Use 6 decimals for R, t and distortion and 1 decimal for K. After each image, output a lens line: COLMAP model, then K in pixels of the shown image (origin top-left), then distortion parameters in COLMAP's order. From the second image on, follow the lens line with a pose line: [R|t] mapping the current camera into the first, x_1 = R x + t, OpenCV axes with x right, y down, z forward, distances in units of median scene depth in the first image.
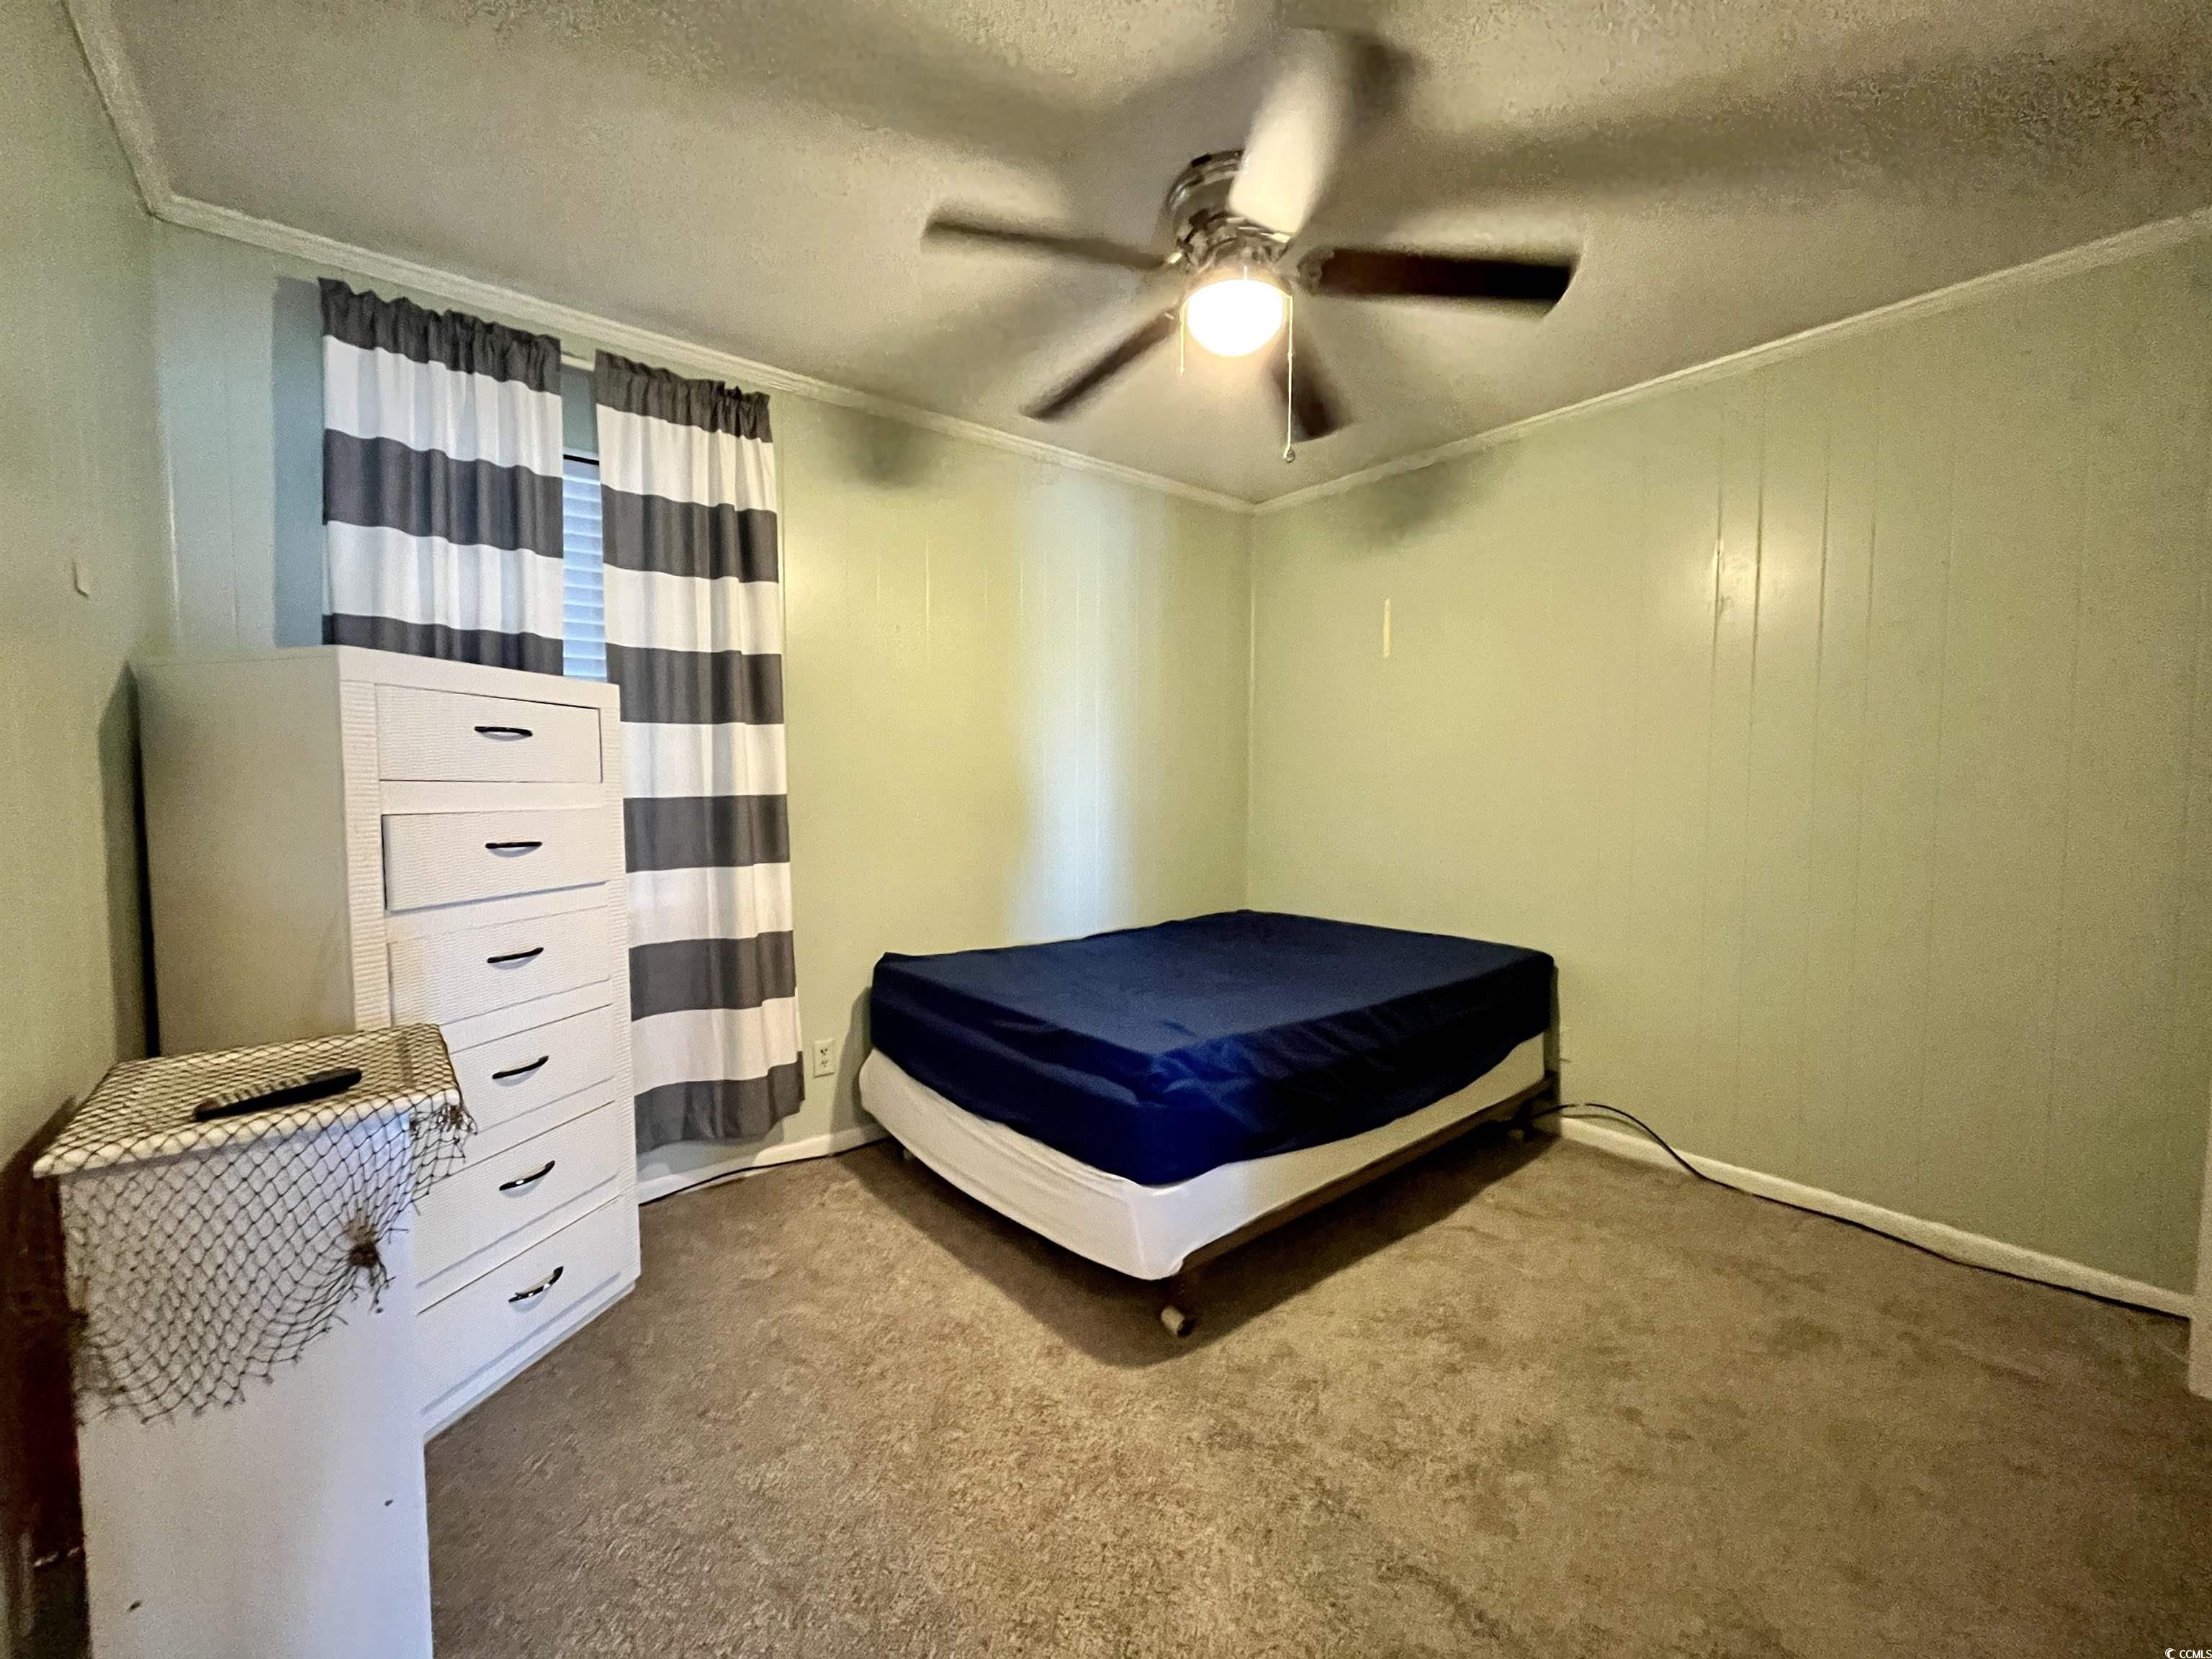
lens RADIAL K [[917.2, 0, 1101.4], [0, 917.2, 829.8], [0, 0, 1]] dist [-0.002475, -0.000325]
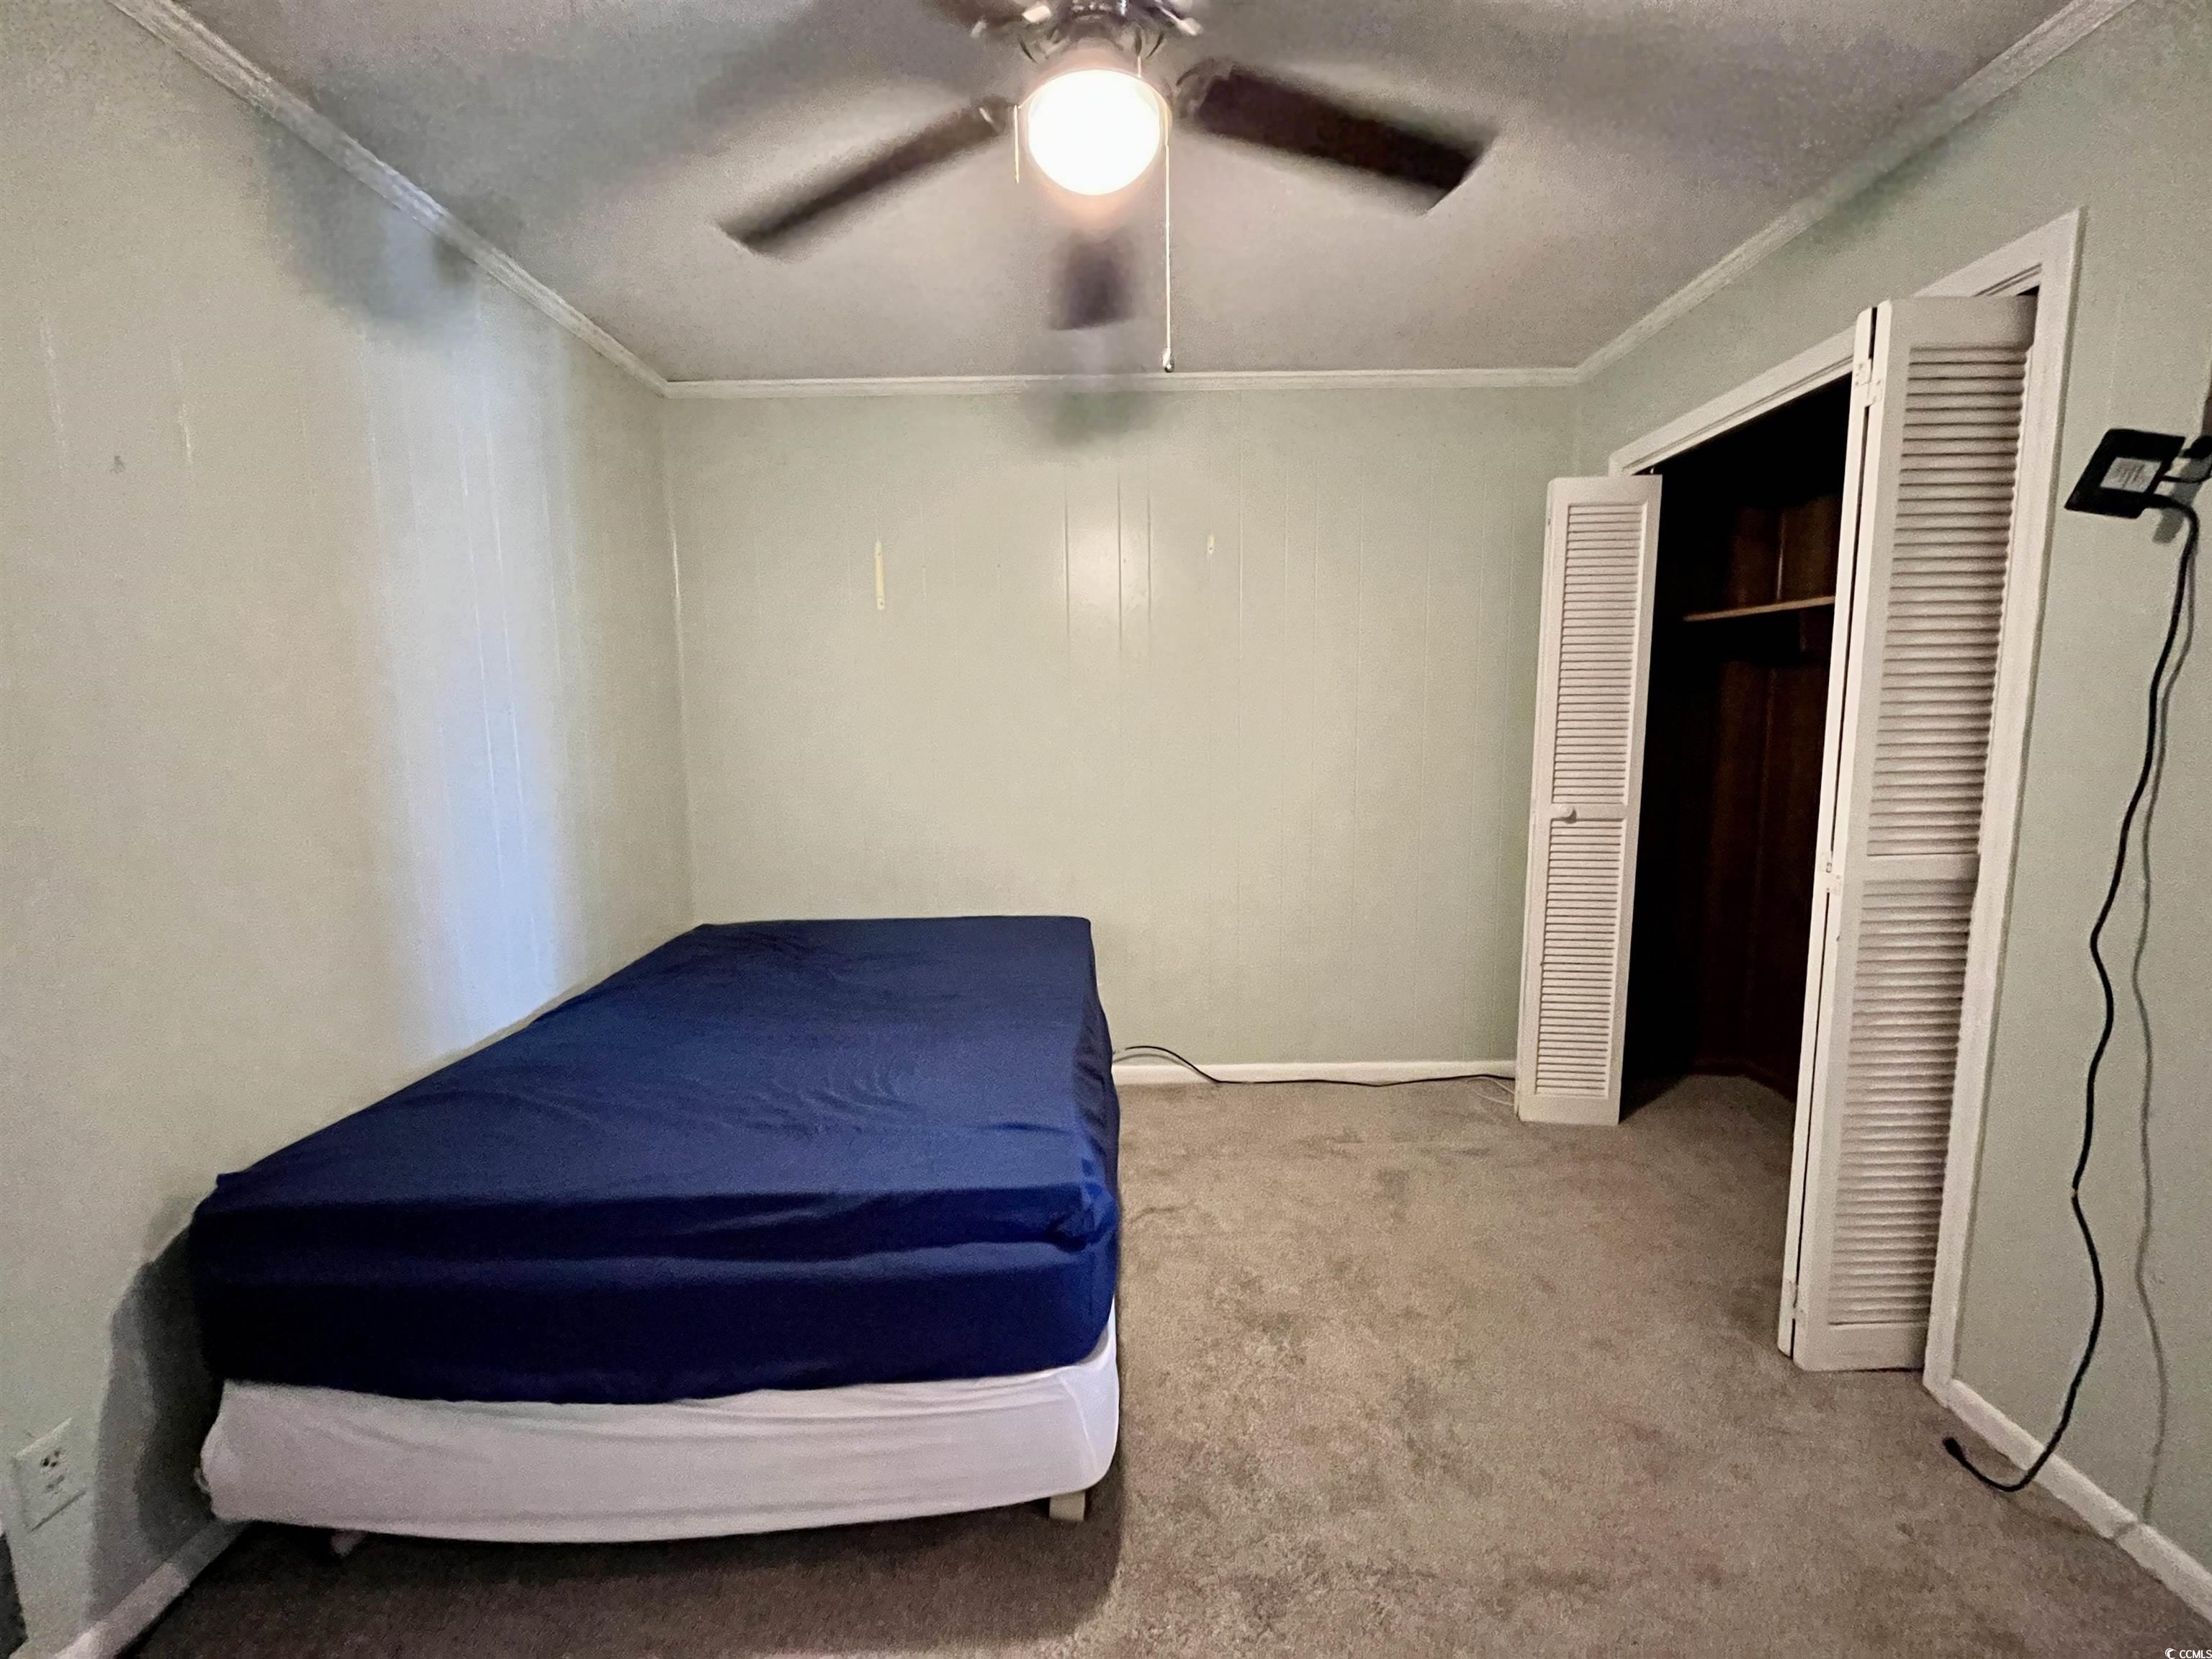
lens RADIAL K [[917.2, 0, 1108.0], [0, 917.2, 821.2], [0, 0, 1]] dist [-0.002475, -0.000325]
pose [[0.622266, -0.107740, 0.775356, -0.354038], [0.062575, 0.994160, 0.087924, -0.075476], [-0.780300, -0.006195, 0.625374, 0.419262]]
